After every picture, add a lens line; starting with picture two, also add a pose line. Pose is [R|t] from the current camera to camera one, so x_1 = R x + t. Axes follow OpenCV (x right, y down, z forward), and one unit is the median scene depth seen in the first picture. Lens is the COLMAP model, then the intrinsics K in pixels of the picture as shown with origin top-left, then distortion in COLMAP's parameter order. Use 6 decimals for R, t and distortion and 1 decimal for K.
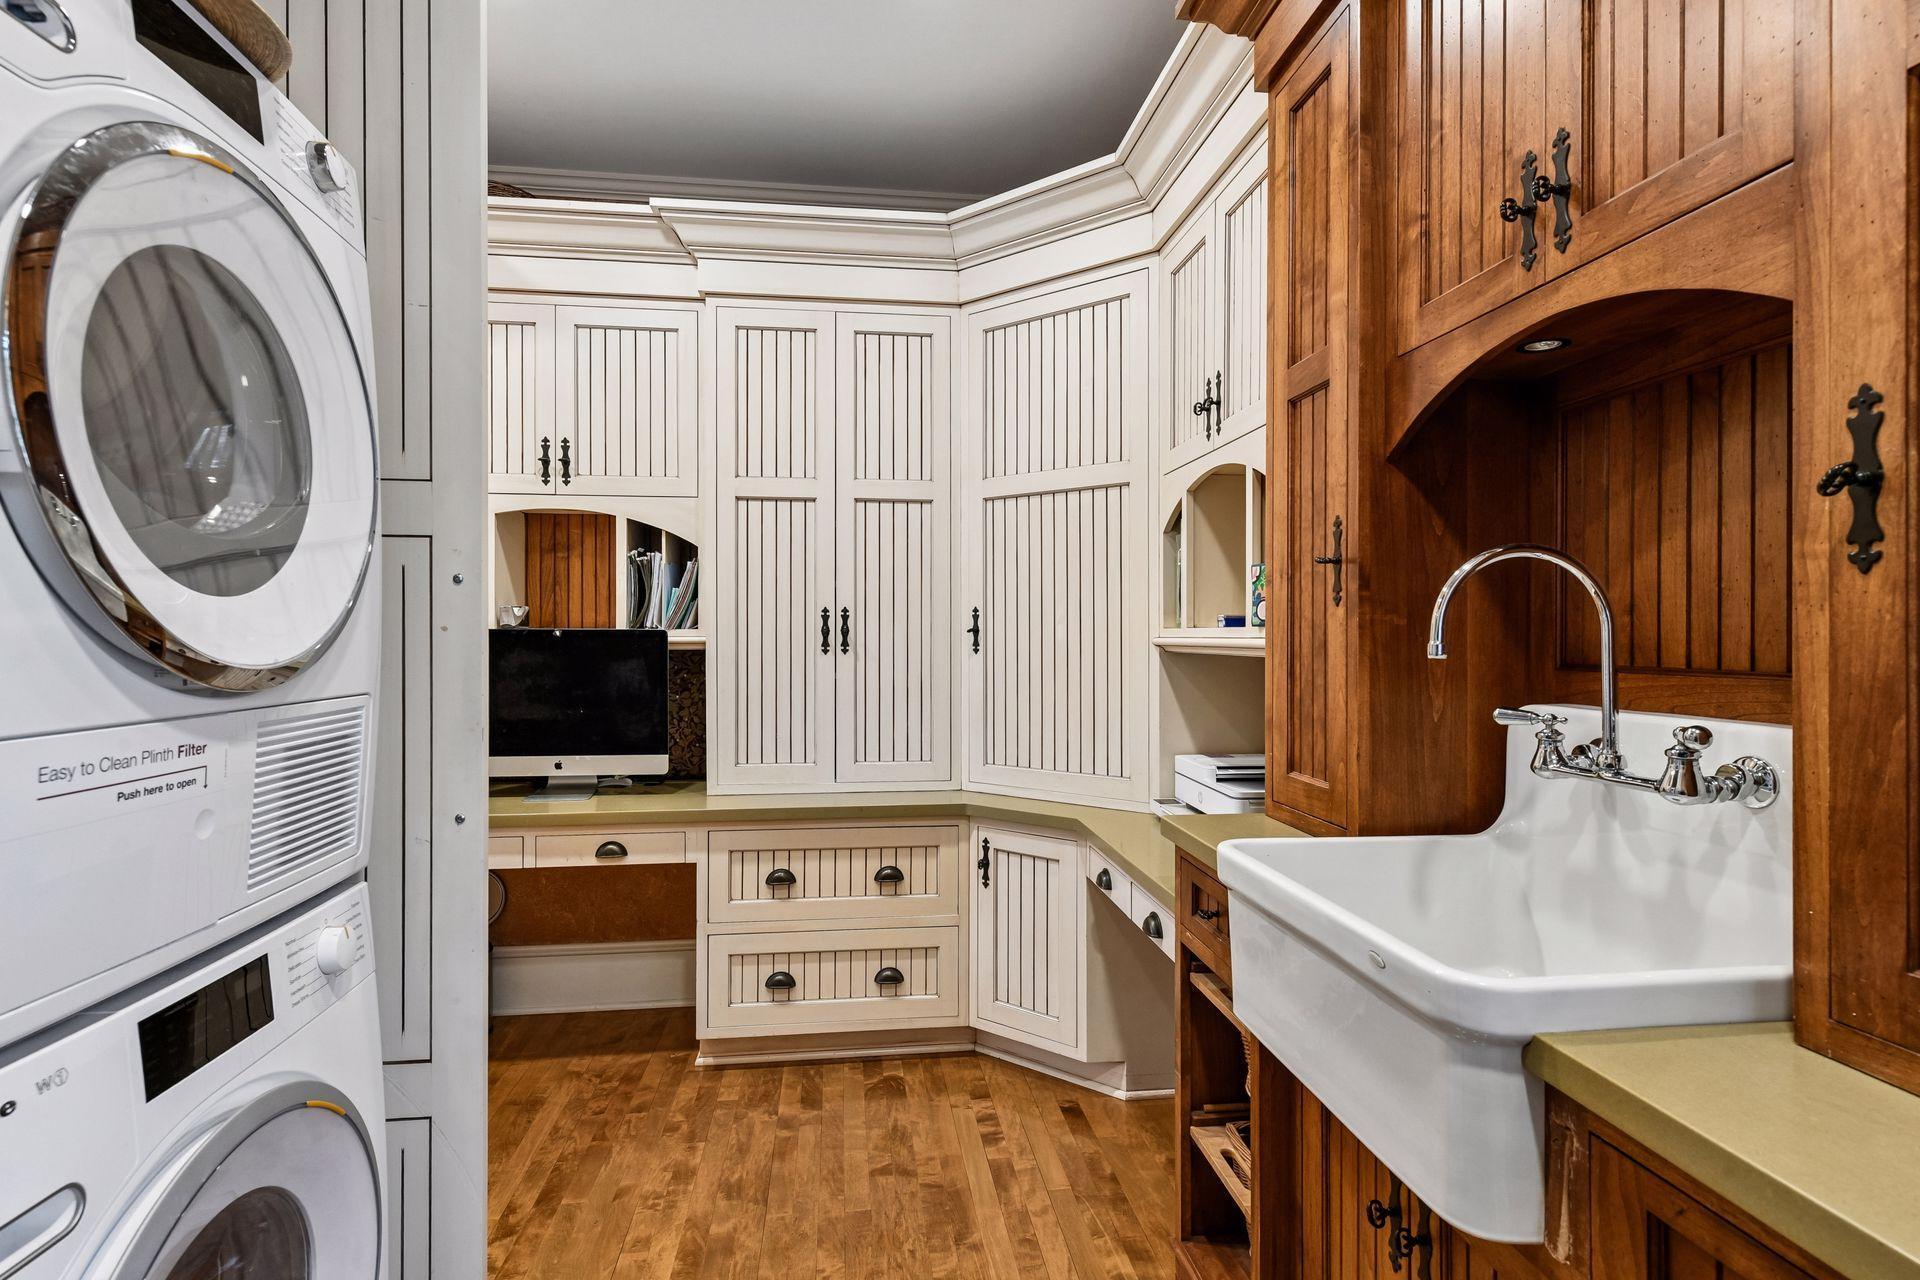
lens RADIAL K [[934.3, 0, 960.0], [0, 934.3, 640.0], [0, 0, 1]] dist [0.002010, -0.000011]
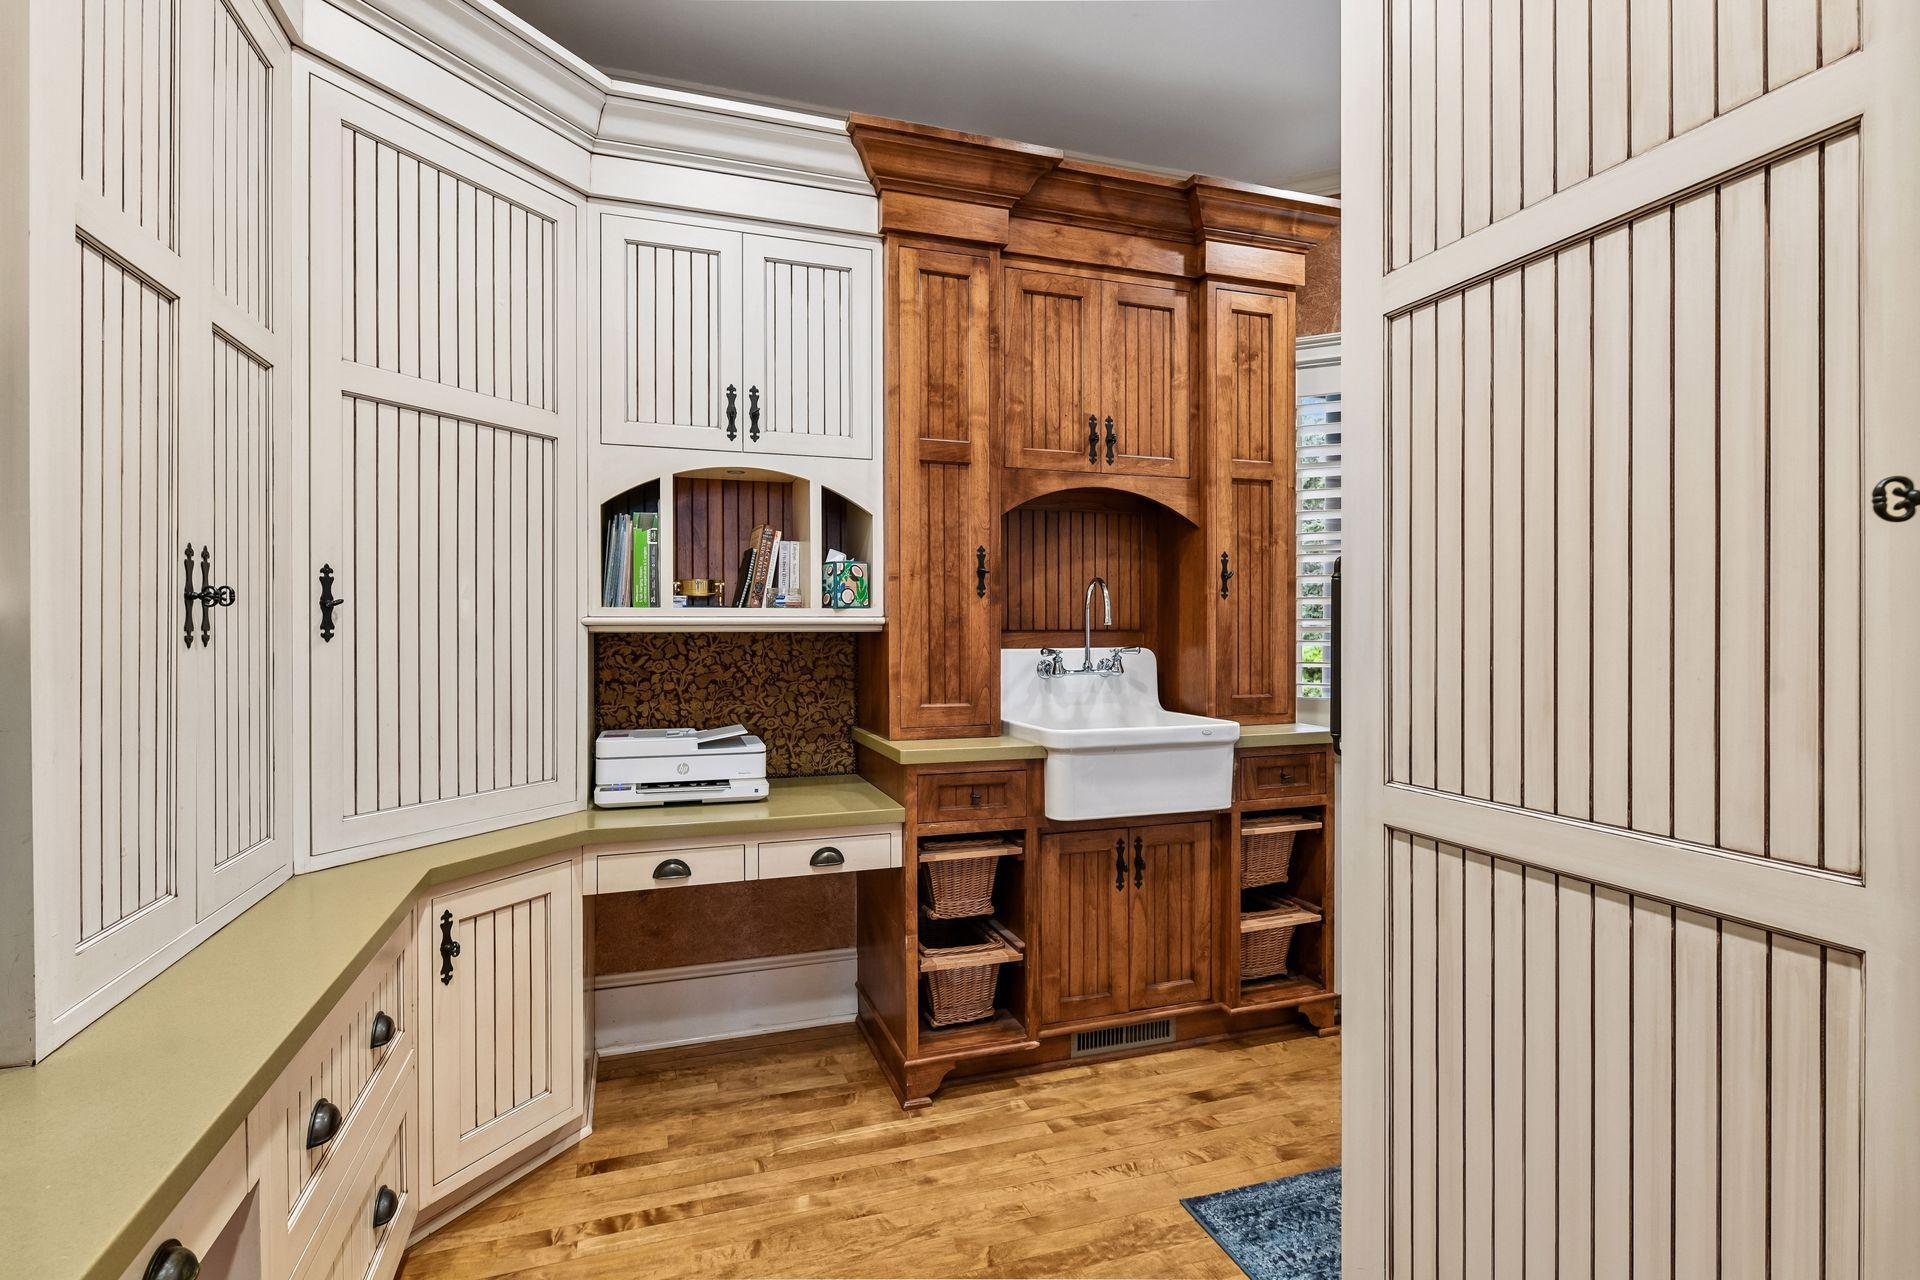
lens RADIAL K [[936.3, 0, 960.0], [0, 936.3, 640.0], [0, 0, 1]] dist [-0.001450, -0.000064]
pose [[-0.206163, -0.008952, 0.978477, -1.166114], [0.010047, 0.999886, 0.011265, 0.019826], [-0.978466, 0.012153, -0.206050, 1.269275]]
